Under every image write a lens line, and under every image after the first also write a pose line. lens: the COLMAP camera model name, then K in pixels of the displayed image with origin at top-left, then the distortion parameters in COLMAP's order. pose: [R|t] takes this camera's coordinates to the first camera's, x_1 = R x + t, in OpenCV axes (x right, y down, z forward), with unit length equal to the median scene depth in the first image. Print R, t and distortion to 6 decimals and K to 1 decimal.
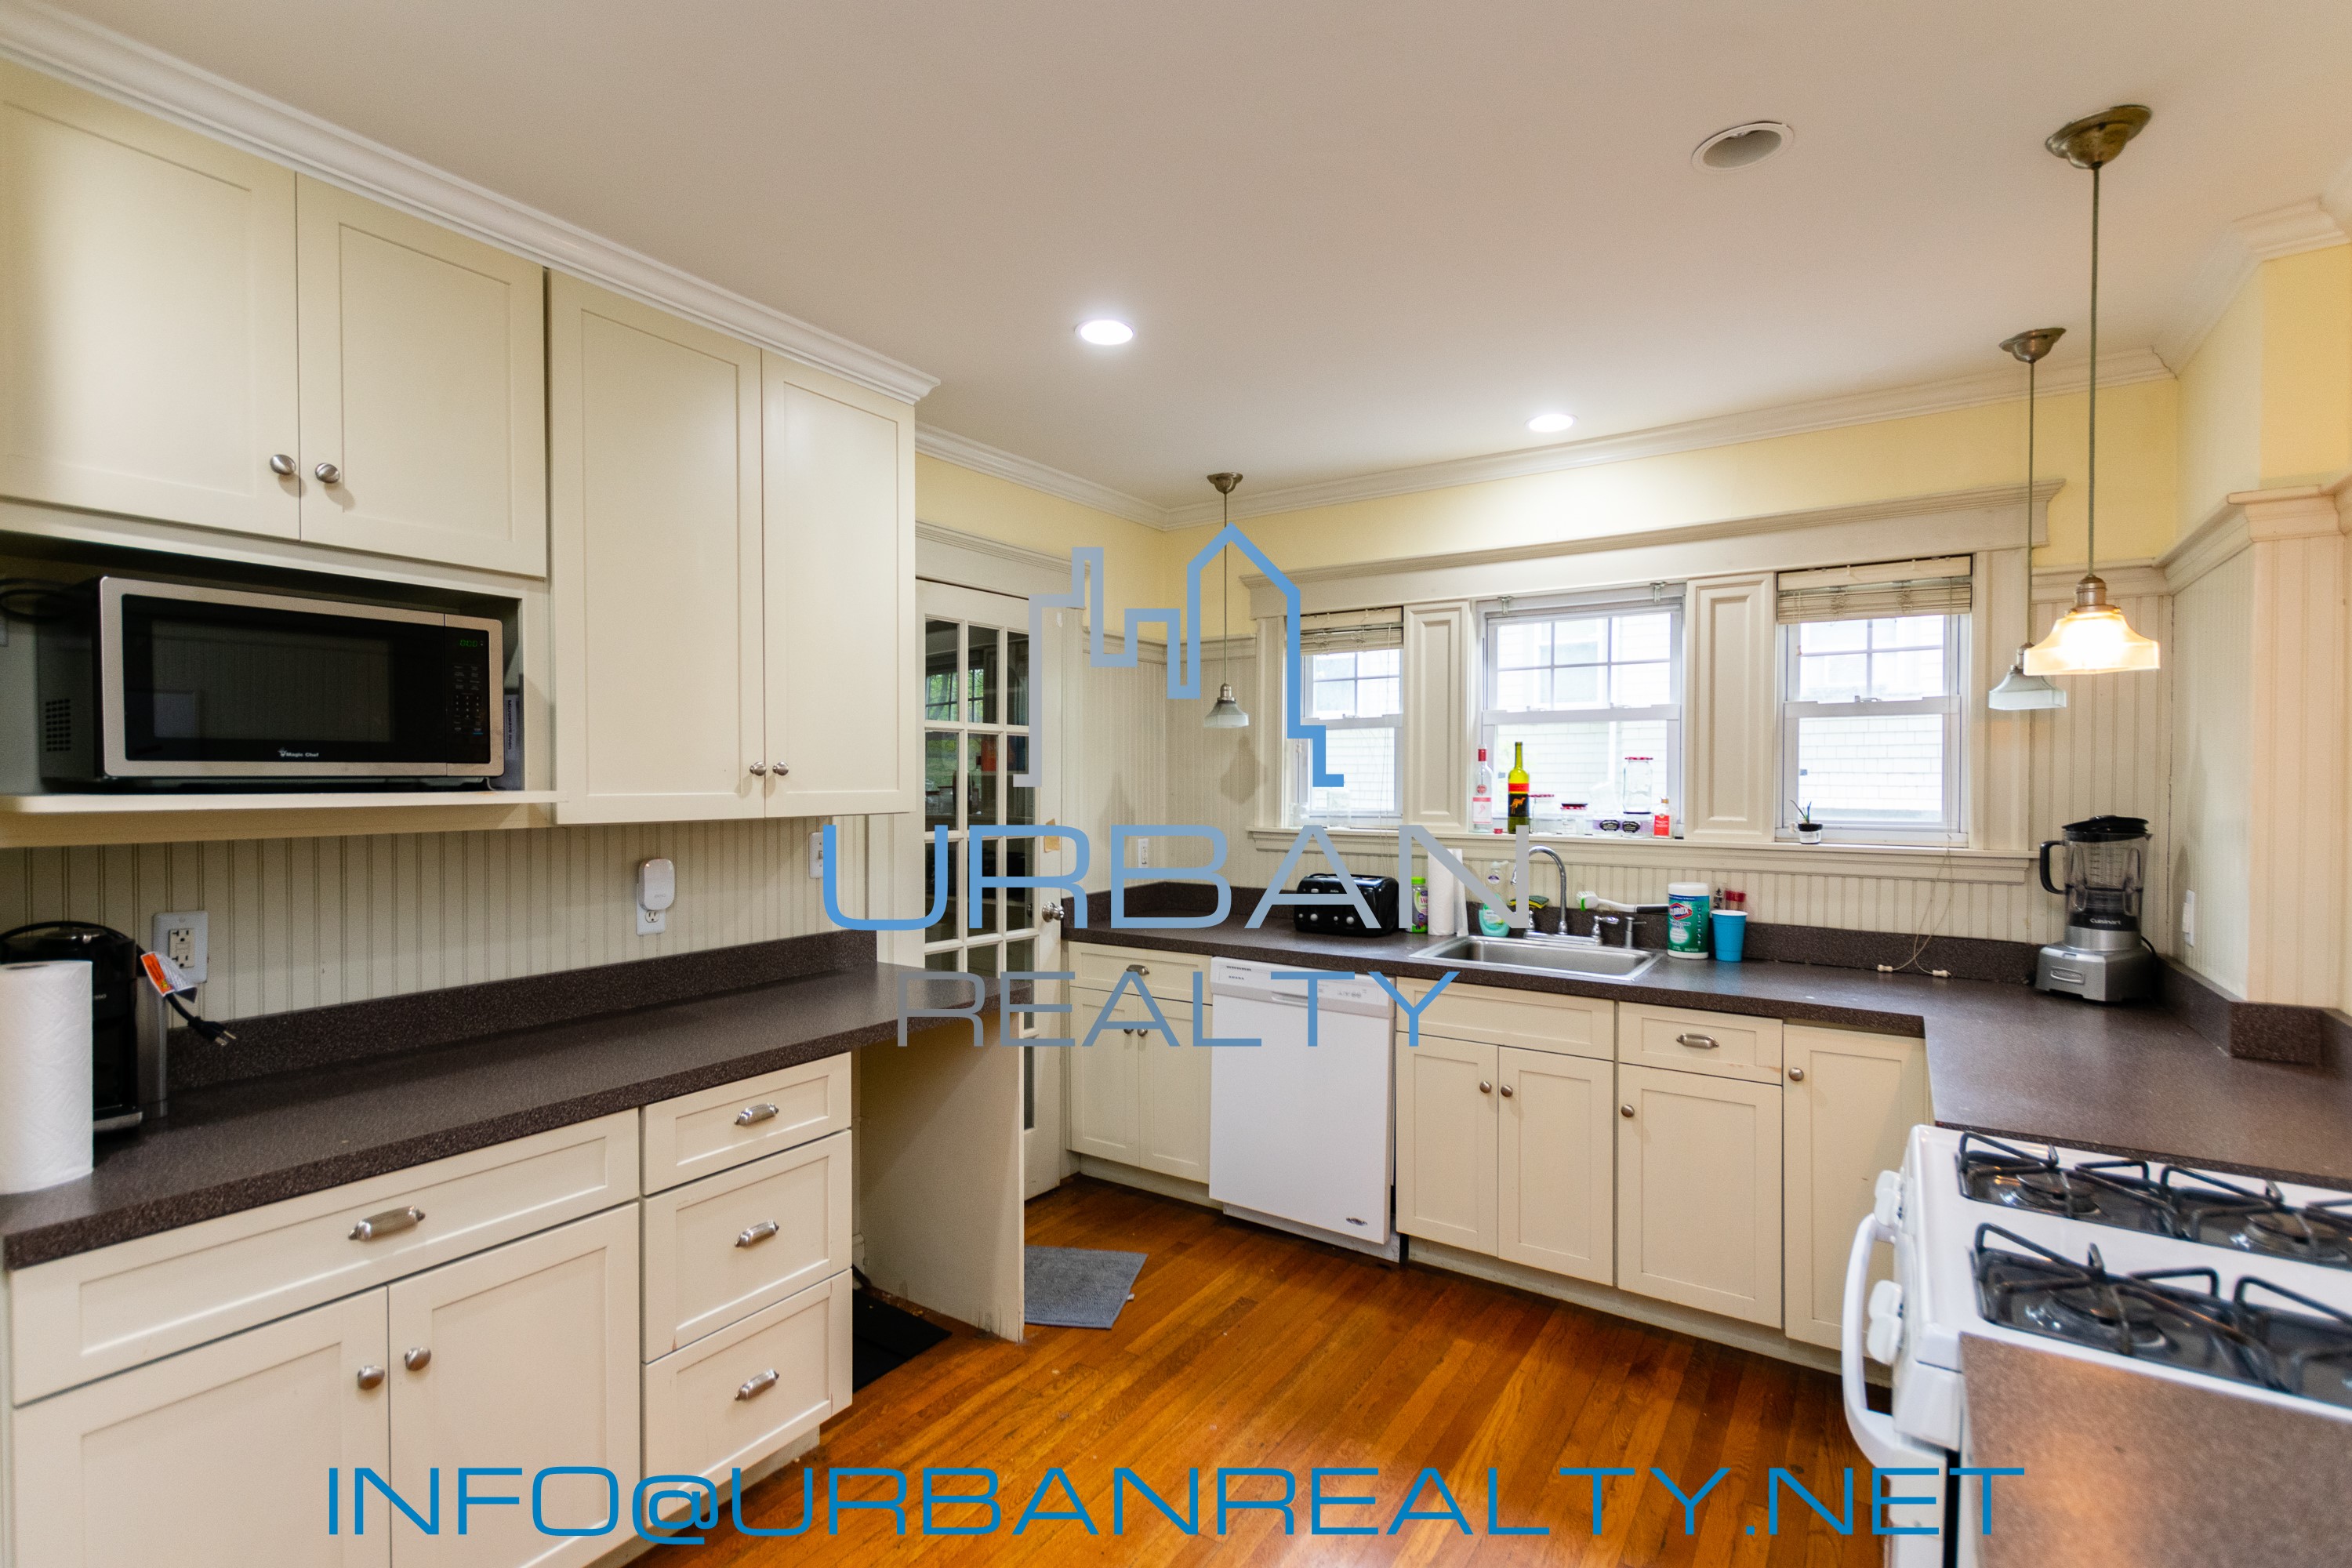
lens RADIAL K [[1046.7, 0, 1181.8], [0, 1046.7, 777.0], [0, 0, 1]] dist [0.001381, 0.000056]
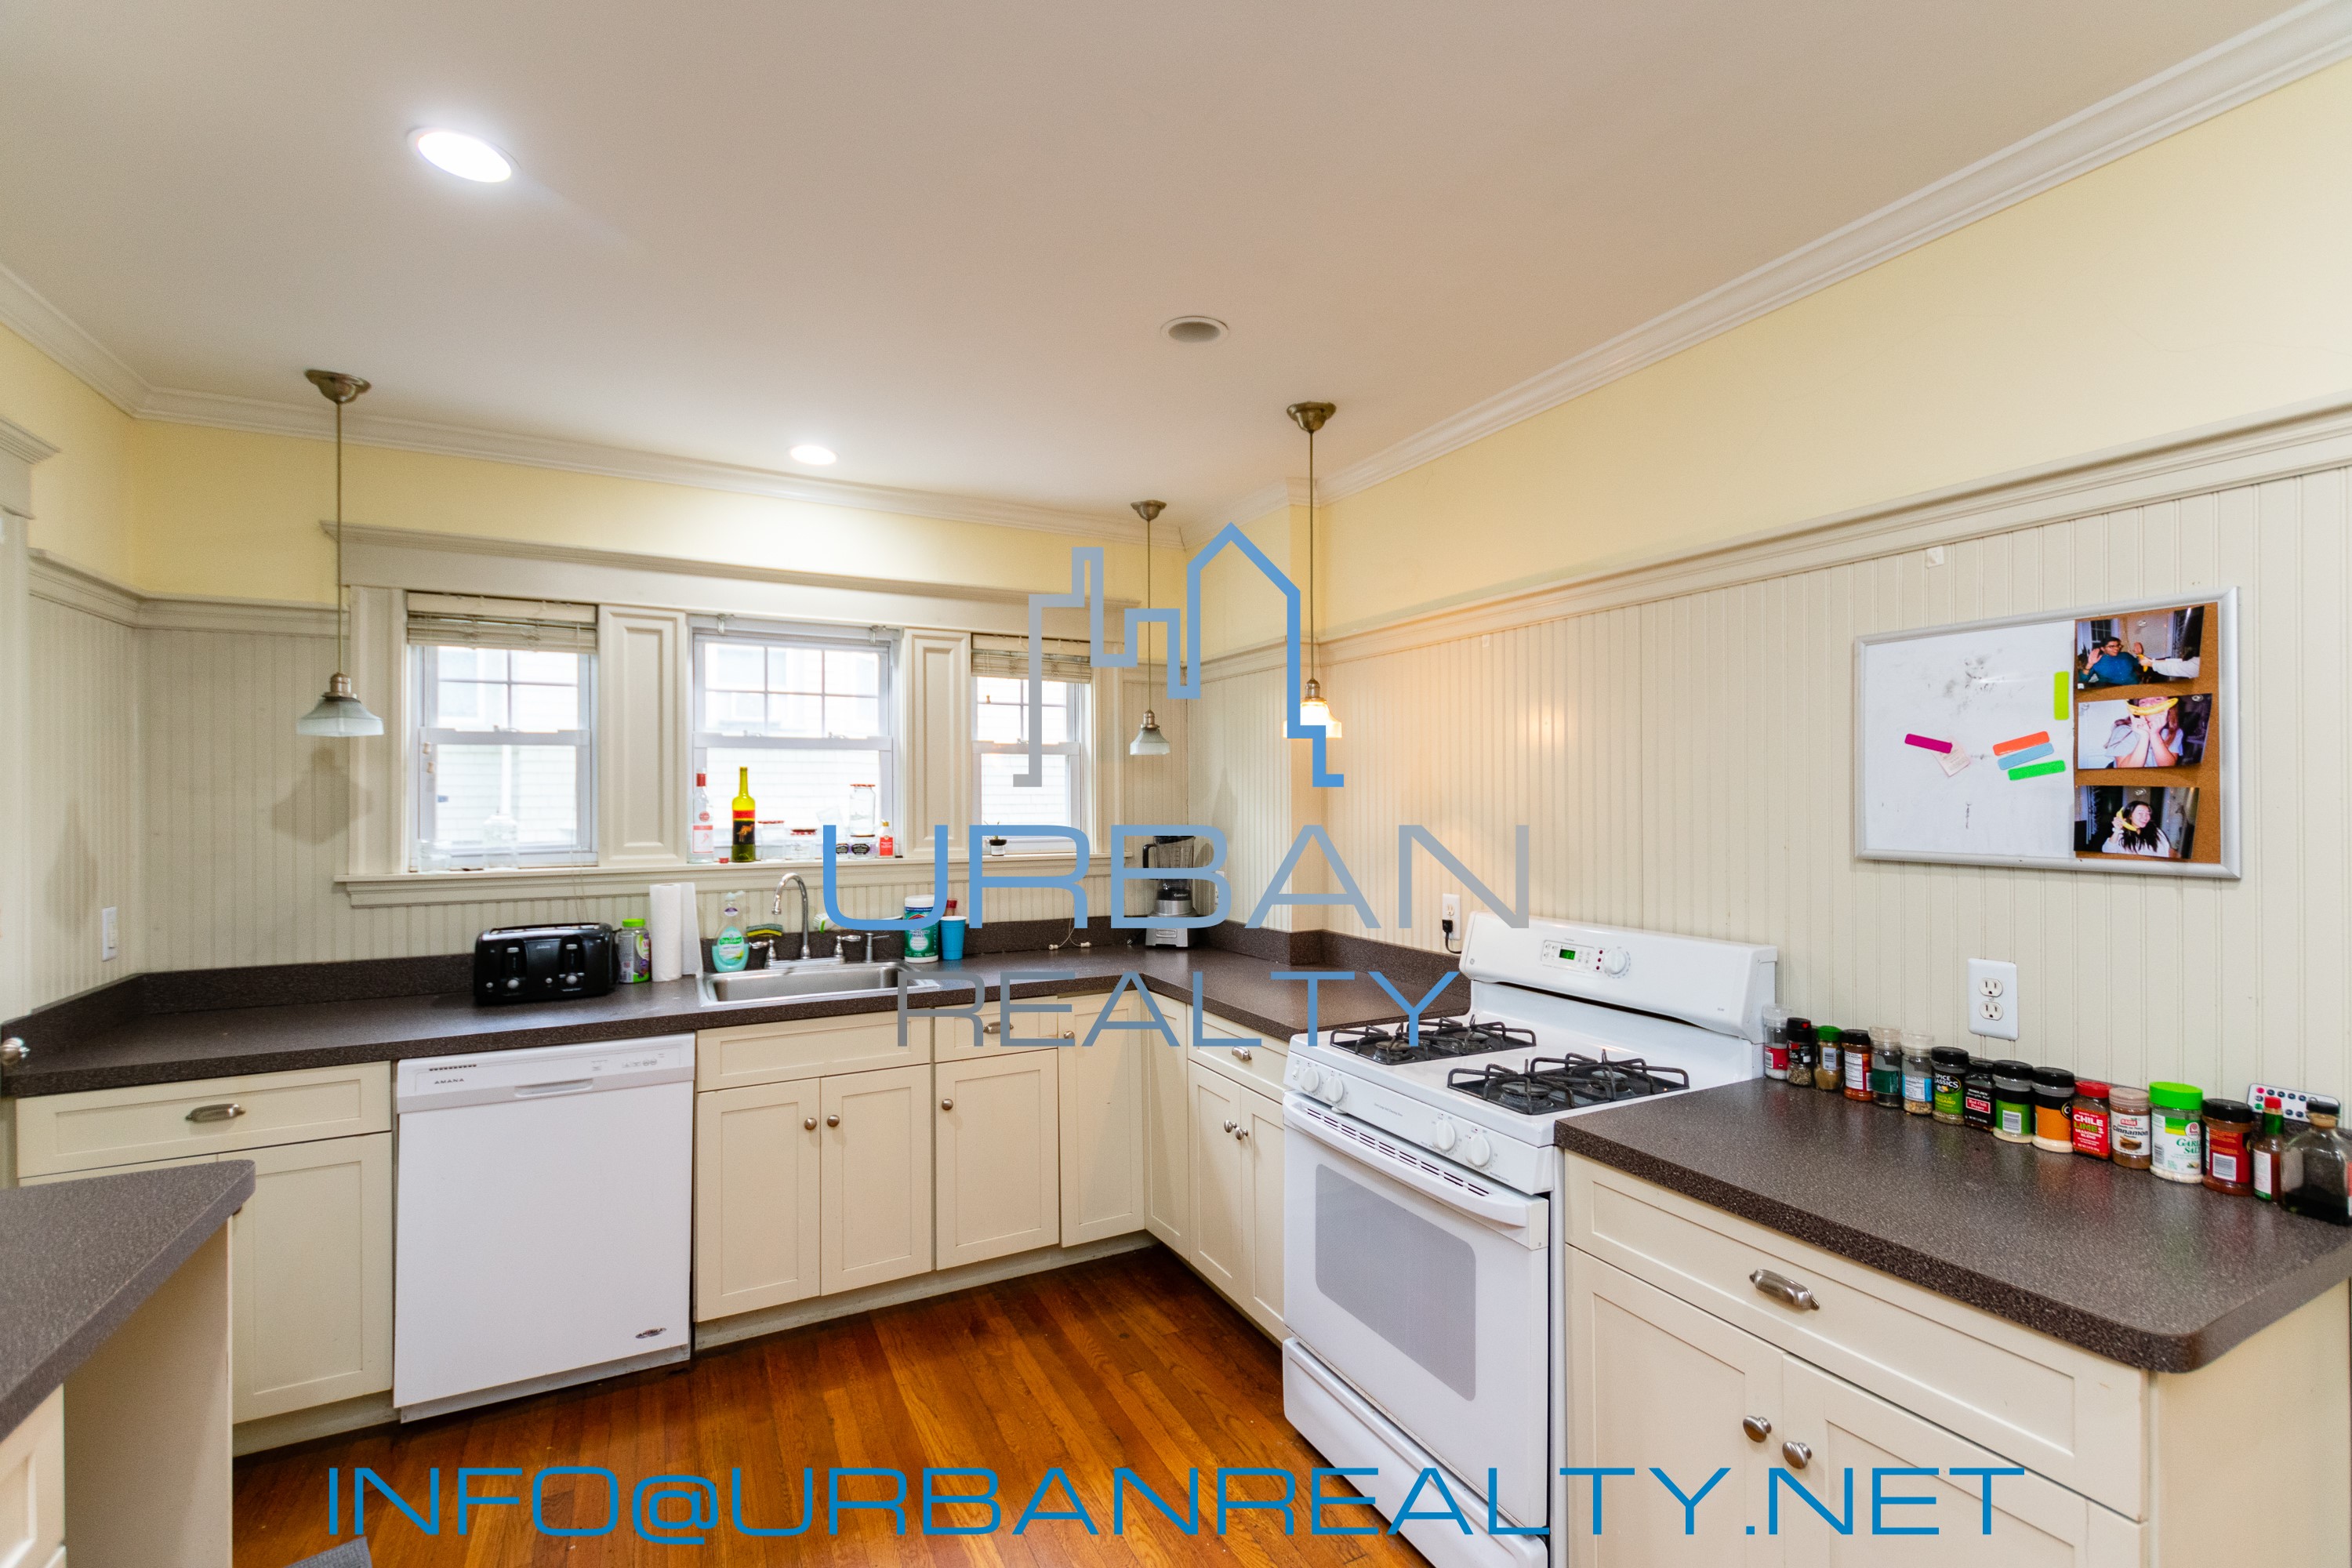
lens RADIAL K [[1007.7, 0, 1150.0], [0, 1007.7, 781.9], [0, 0, 1]] dist [-0.000035, -0.000068]
pose [[0.493659, 0.011828, 0.869575, -0.326523], [0.003841, 0.999868, -0.015781, -0.003992], [-0.869647, 0.011131, 0.493549, 0.232492]]
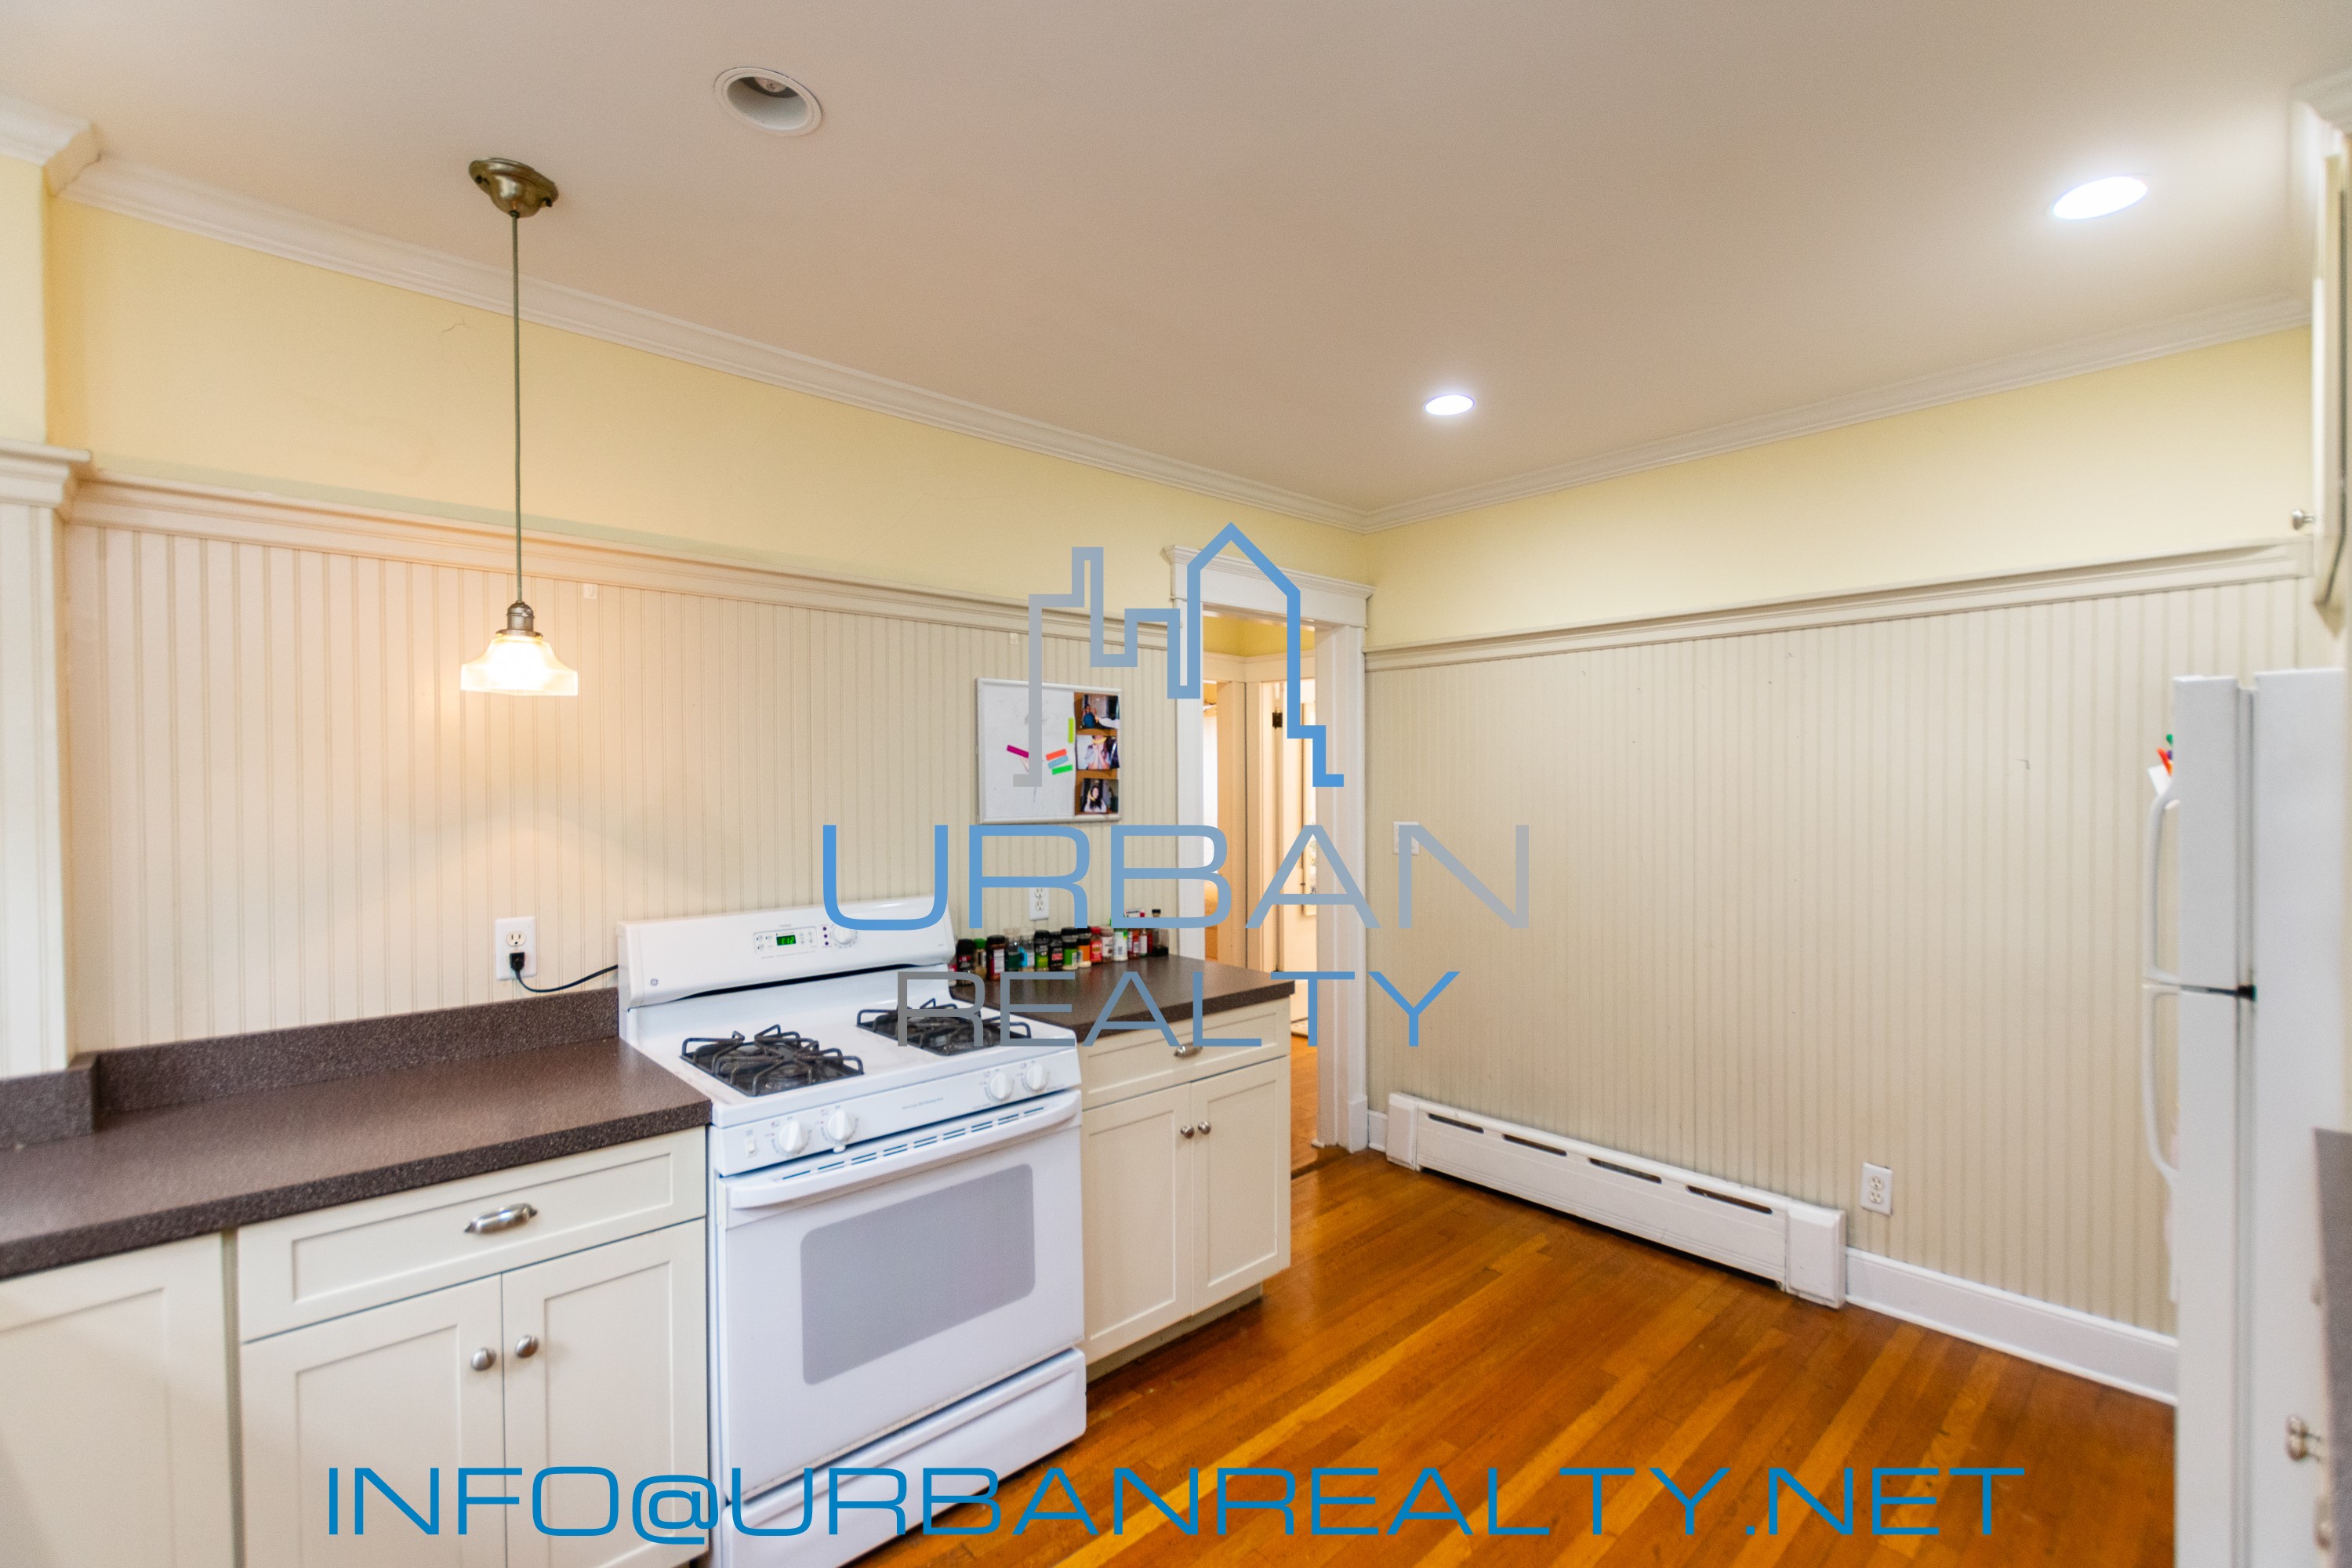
lens RADIAL K [[1011.9, 0, 1189.3], [0, 1011.9, 800.6], [0, 0, 1]] dist [0.027197, -0.000109]
pose [[-0.971099, 0.005914, 0.238604, -0.014346], [0.009663, 0.999848, 0.014543, 0.000124], [-0.238482, 0.016429, -0.971008, 0.964281]]
